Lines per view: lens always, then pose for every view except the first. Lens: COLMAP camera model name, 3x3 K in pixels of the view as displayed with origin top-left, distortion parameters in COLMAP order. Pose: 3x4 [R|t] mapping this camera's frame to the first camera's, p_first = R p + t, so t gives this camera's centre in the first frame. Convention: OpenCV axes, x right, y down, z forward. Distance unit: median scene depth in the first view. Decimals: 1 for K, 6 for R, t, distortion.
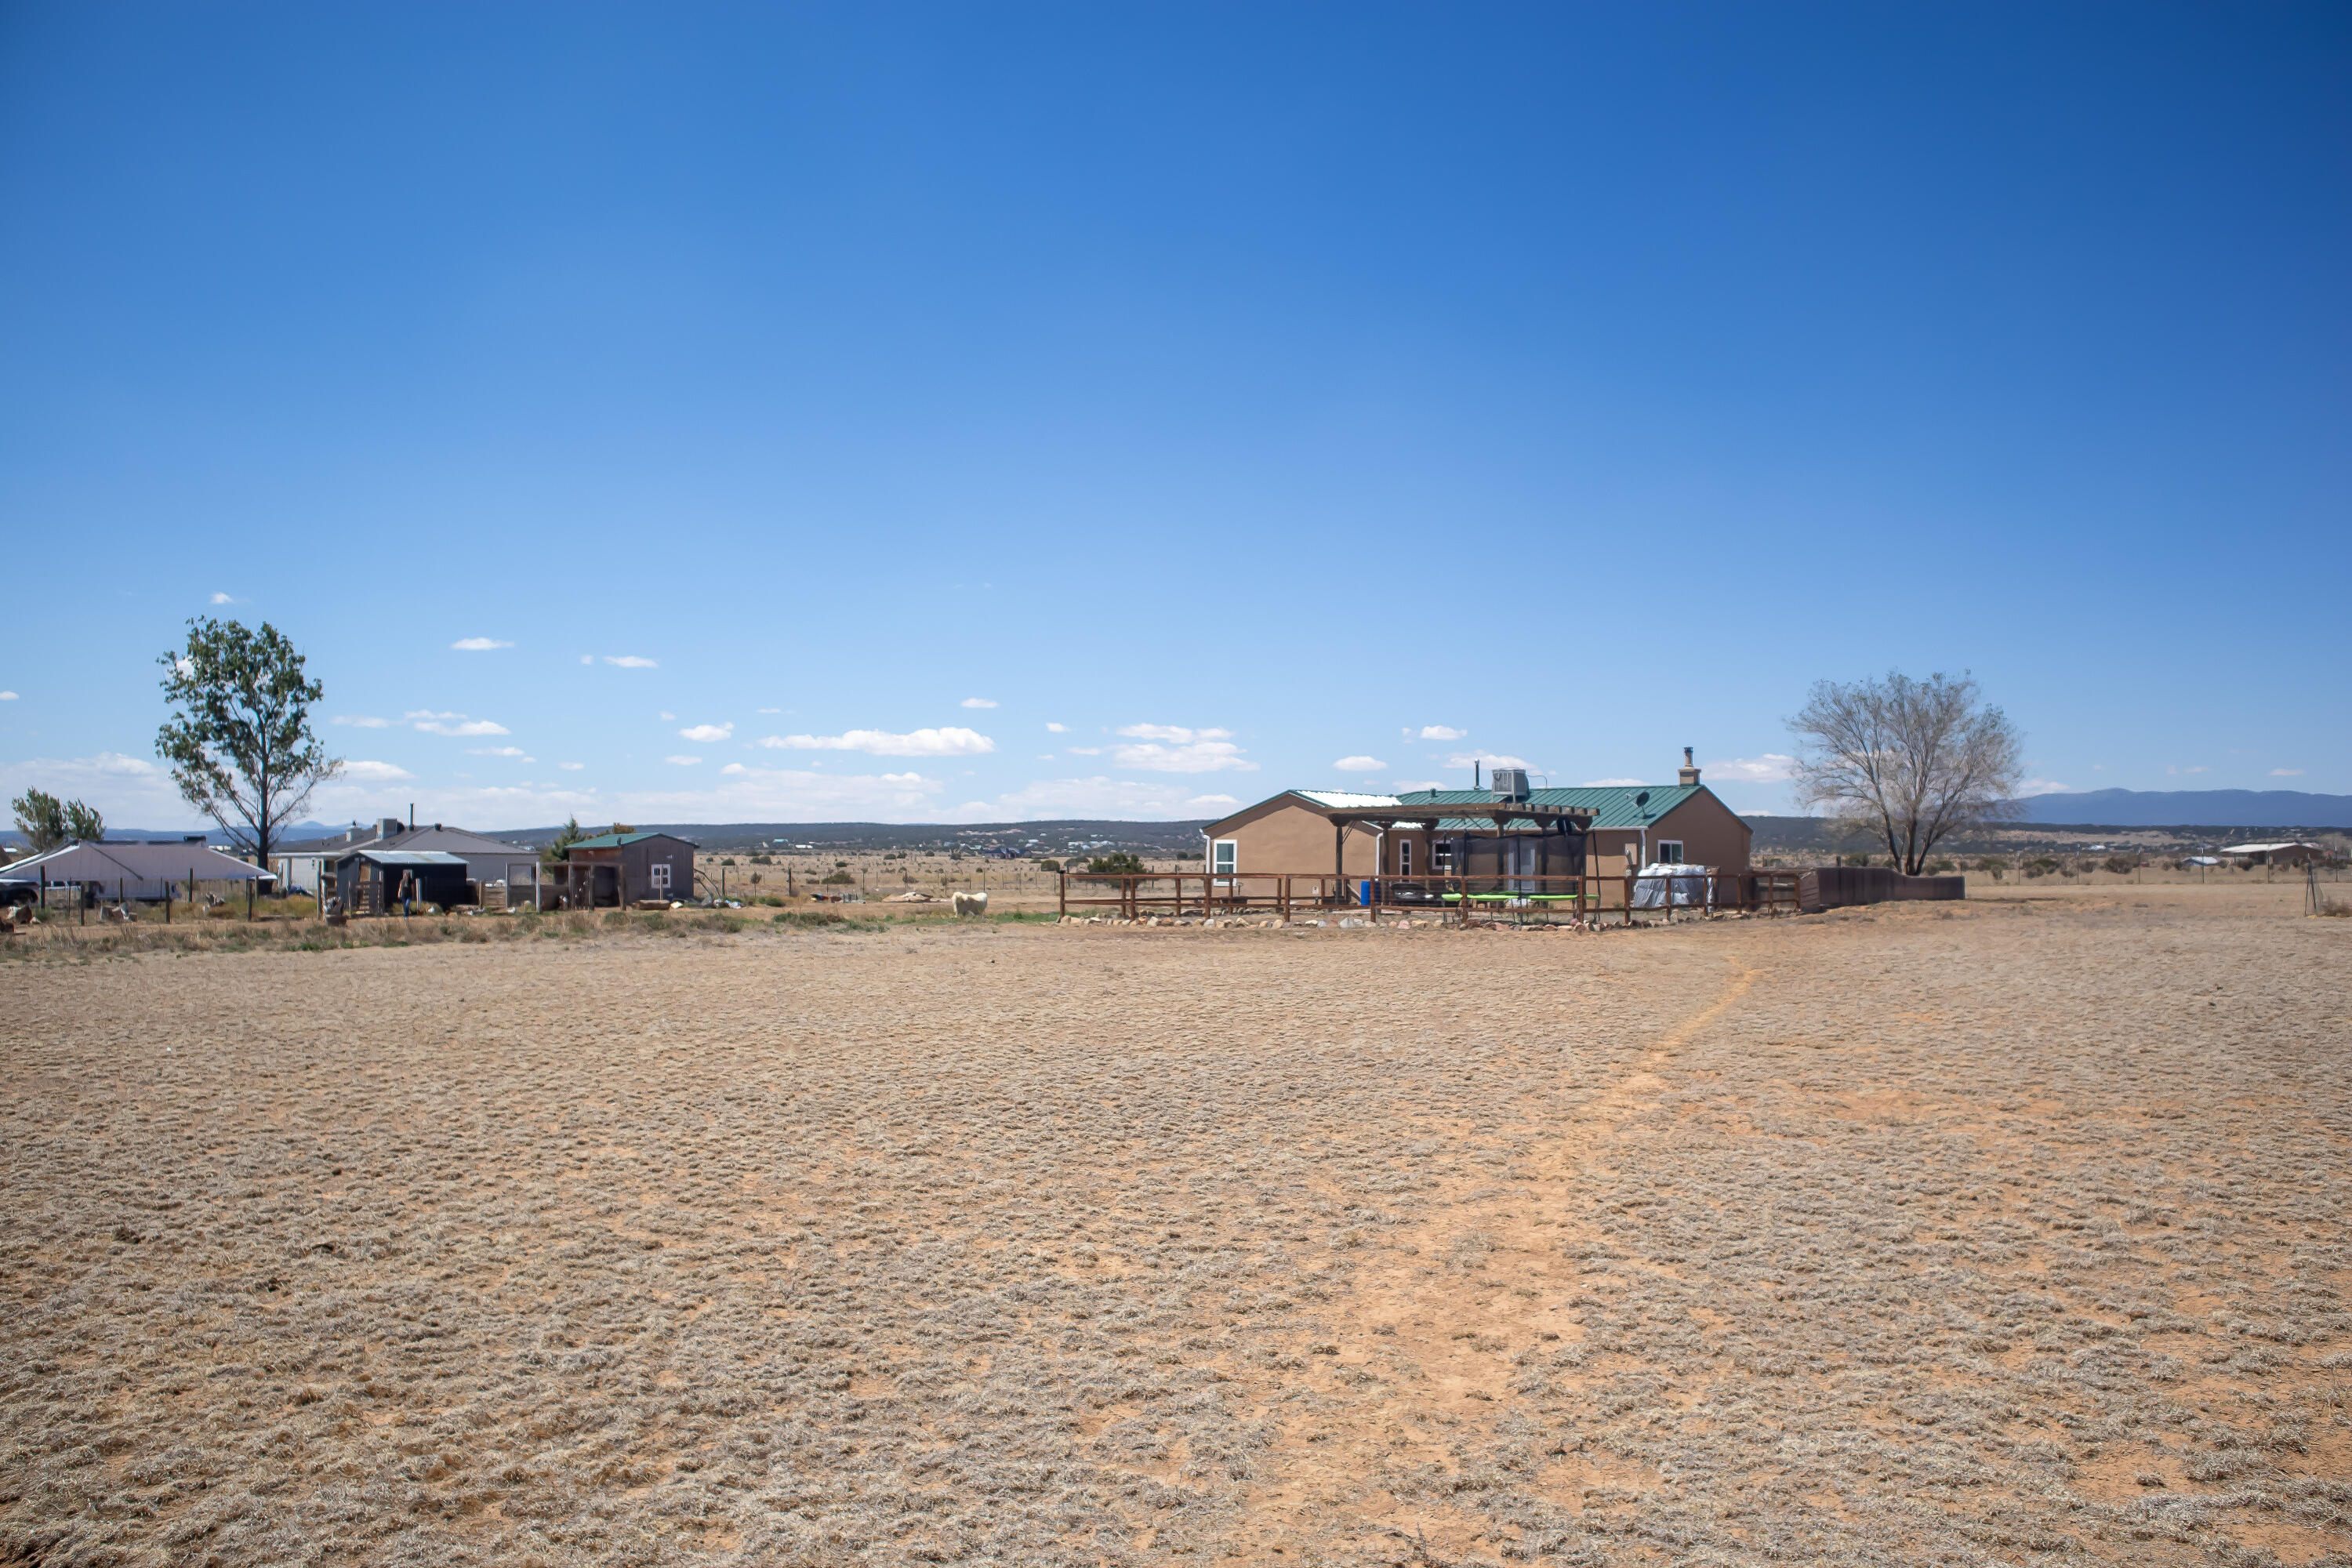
lens RADIAL K [[1813.2, 0, 1165.5], [0, 1813.2, 792.1], [0, 0, 1]] dist [-0.052164, 0.005305]
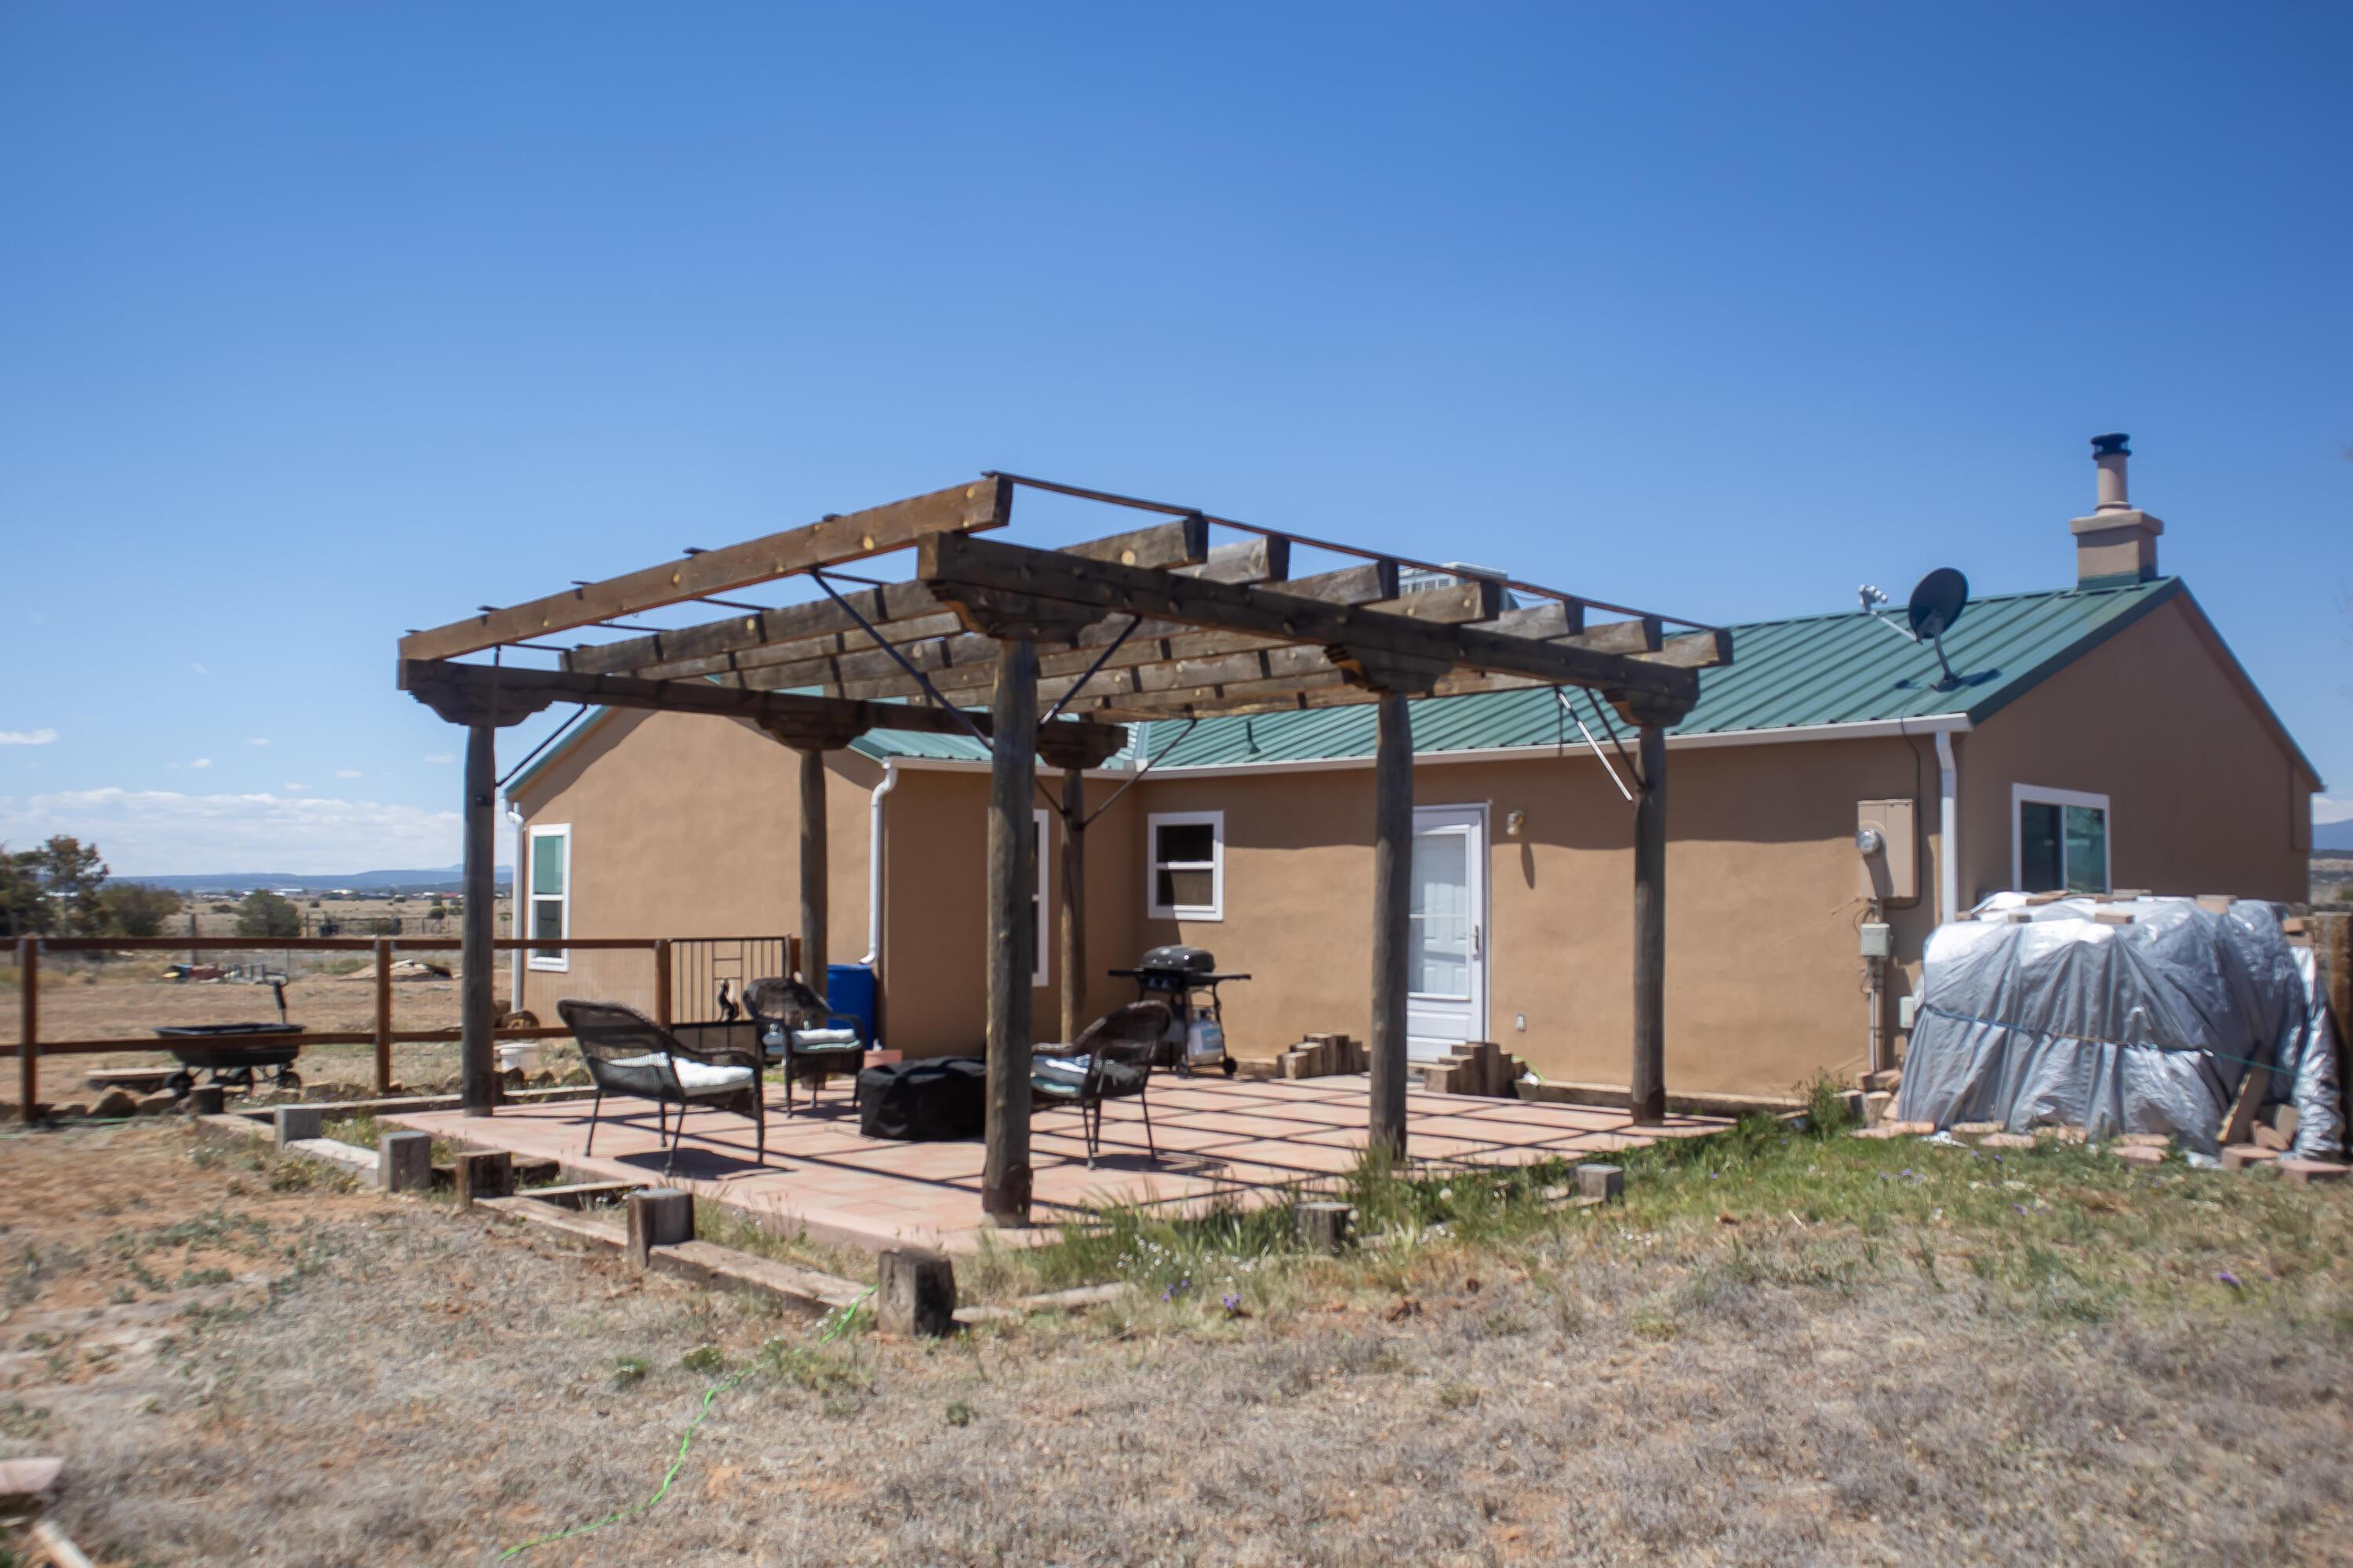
lens RADIAL K [[1814.1, 0, 1177.8], [0, 1814.1, 792.8], [0, 0, 1]] dist [-0.052164, 0.005305]
pose [[0.992907, -0.010943, -0.118391, 0.189248], [0.008506, 0.999742, -0.021067, 0.029825], [0.118591, 0.019911, 0.992744, 0.738180]]
